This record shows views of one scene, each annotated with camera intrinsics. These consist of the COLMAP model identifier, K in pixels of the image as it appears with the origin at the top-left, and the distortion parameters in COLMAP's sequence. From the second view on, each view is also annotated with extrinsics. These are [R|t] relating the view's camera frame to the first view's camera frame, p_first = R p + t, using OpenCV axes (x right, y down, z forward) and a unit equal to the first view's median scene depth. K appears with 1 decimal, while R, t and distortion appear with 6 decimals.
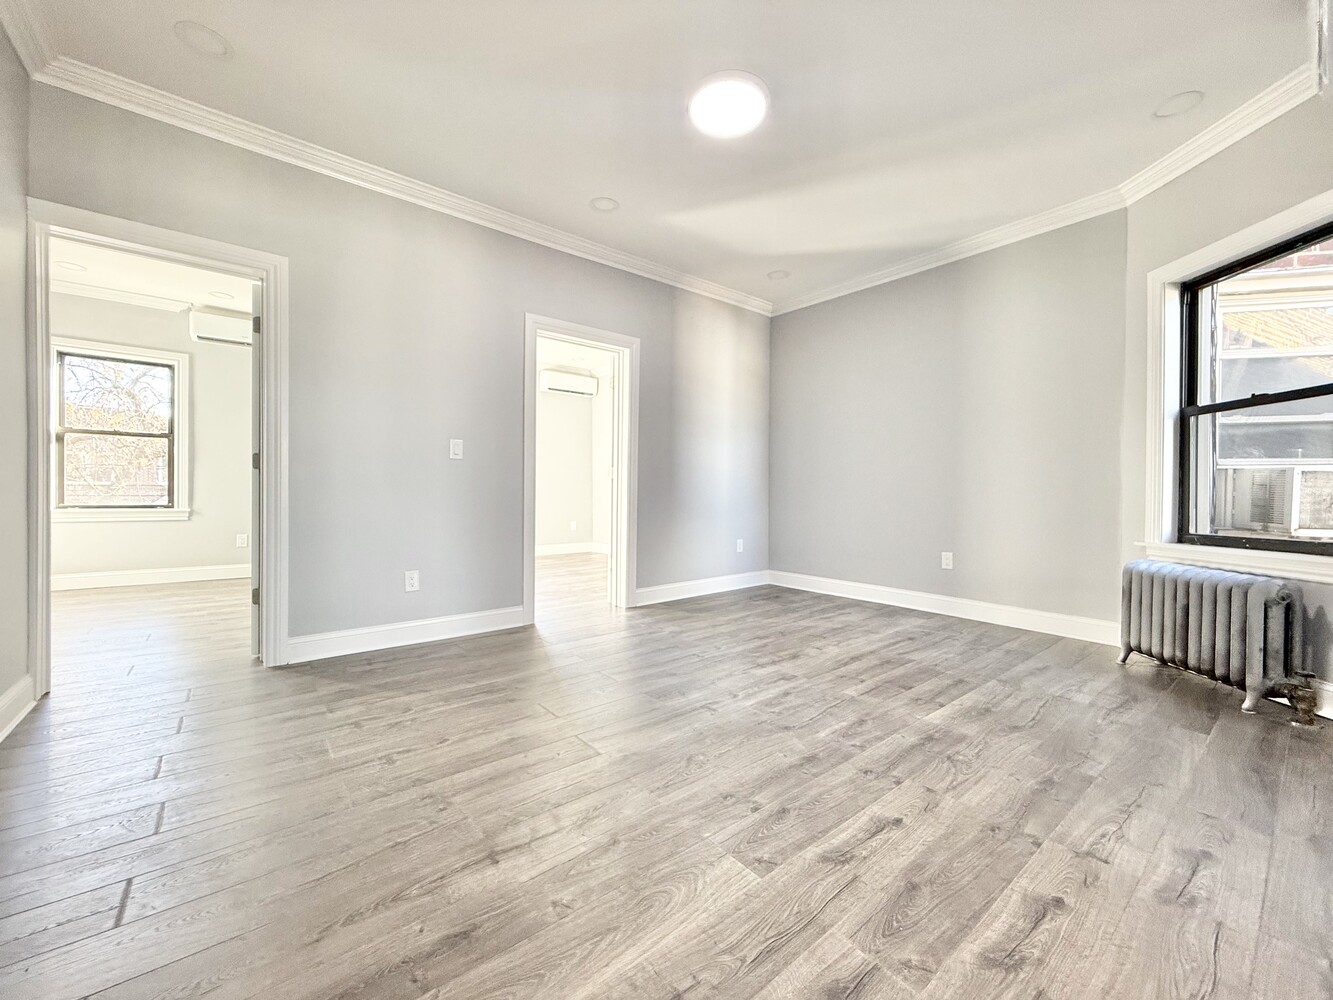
lens RADIAL K [[526.3, 0, 665.6], [0, 526.3, 496.6], [0, 0, 1]] dist [-0.001533, 0.001036]
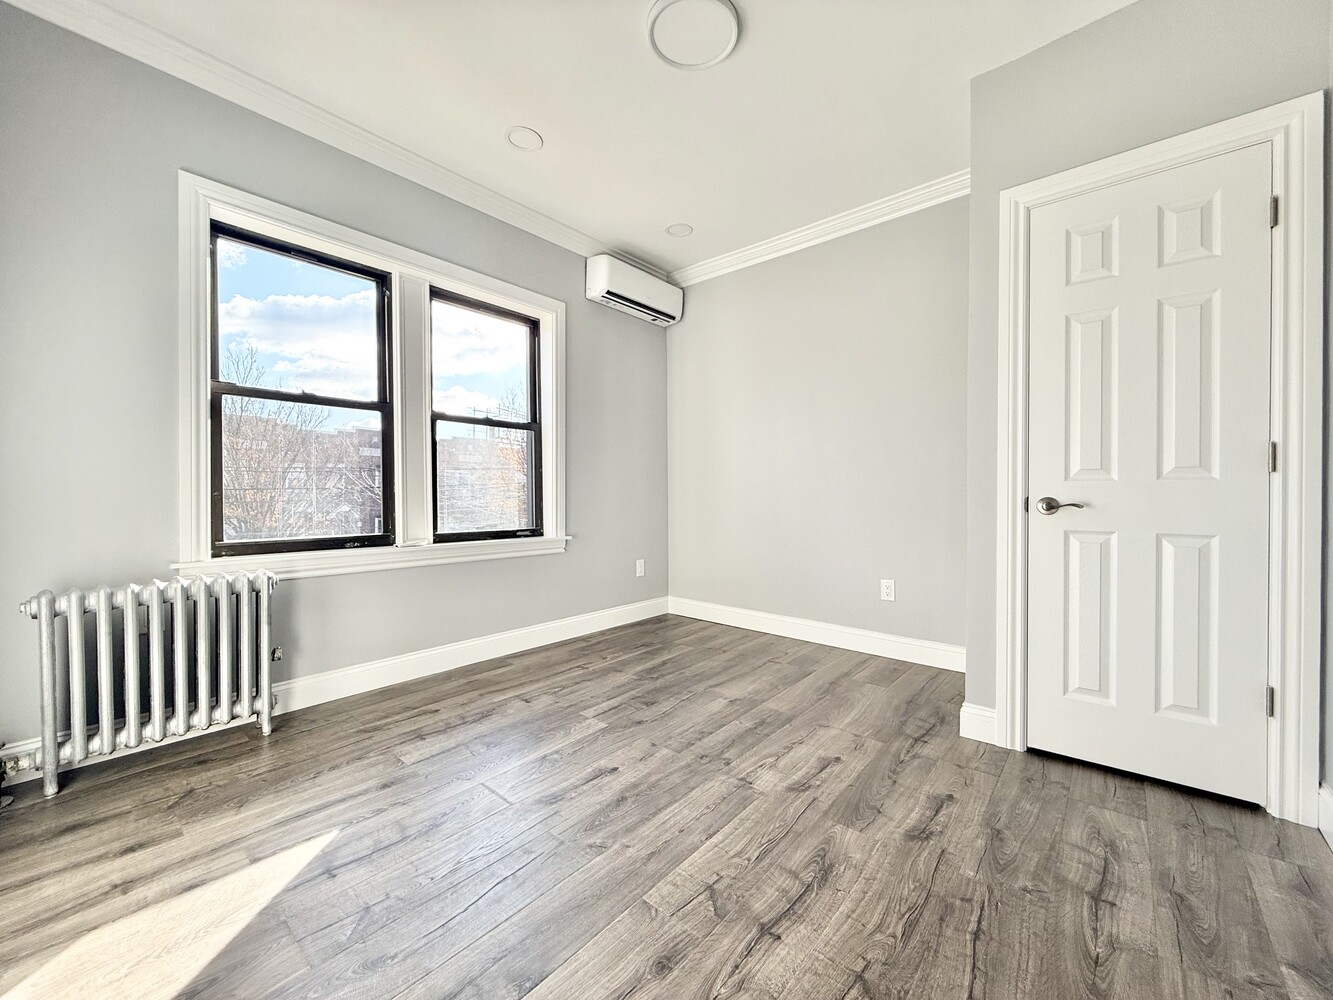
lens RADIAL K [[526.3, 0, 680.8], [0, 526.3, 503.0], [0, 0, 1]] dist [-0.001533, 0.001036]
pose [[0.976024, 0.002186, 0.217652, -0.202956], [-0.002674, 0.999995, 0.001946, -0.011329], [-0.217647, -0.002481, 0.976024, -0.164979]]
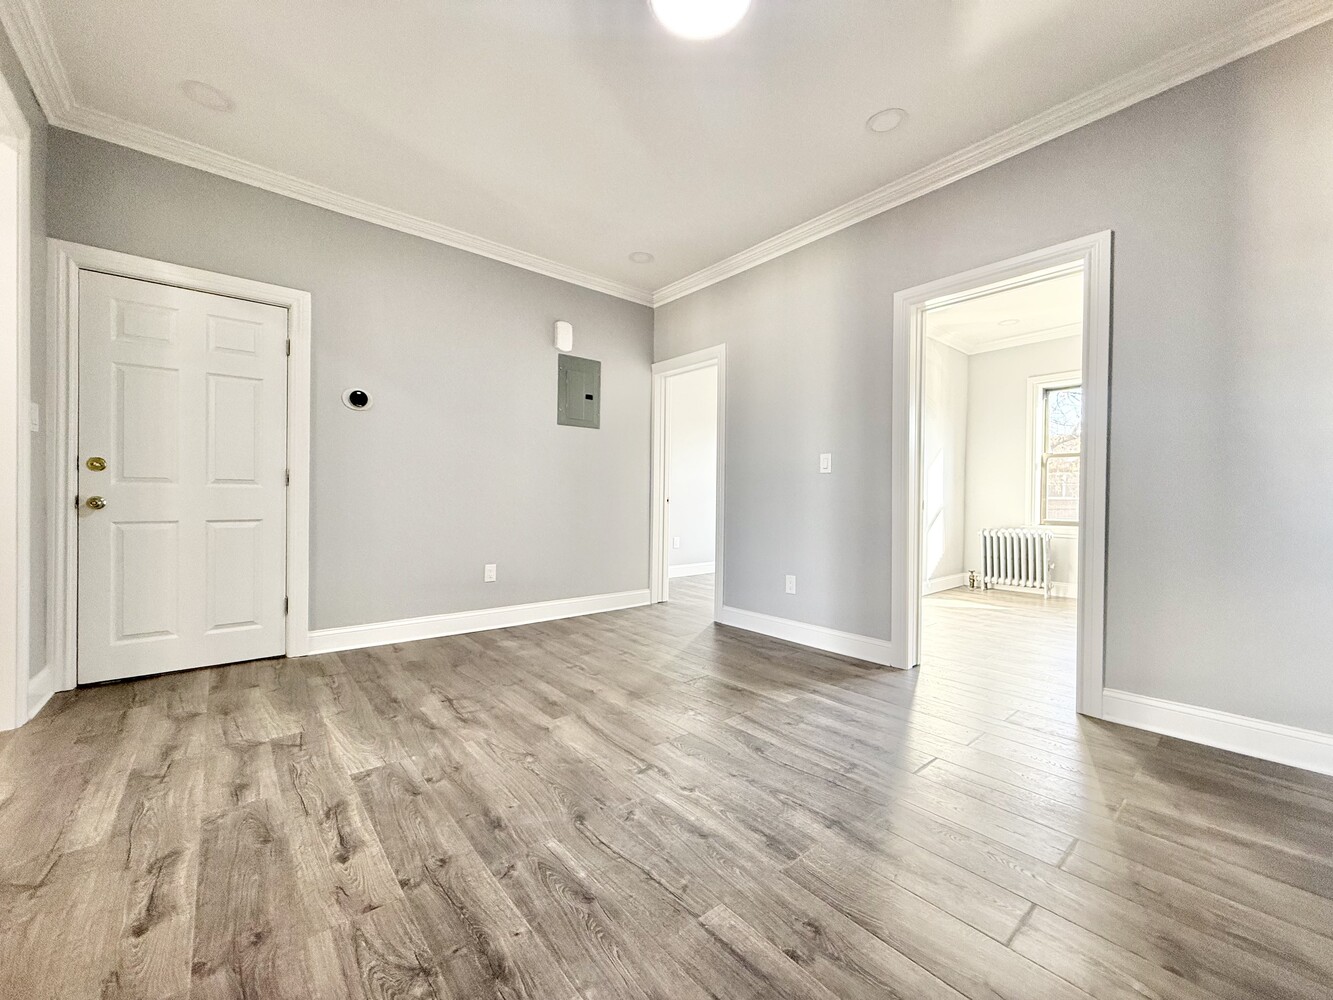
lens RADIAL K [[526.3, 0, 668.1], [0, 526.3, 501.7], [0, 0, 1]] dist [-0.001533, 0.001036]
pose [[0.031353, -0.000645, -0.999508, 1.306425], [-0.019928, 0.999801, -0.001270, -0.020988], [0.999310, 0.019958, 0.031334, 1.442568]]
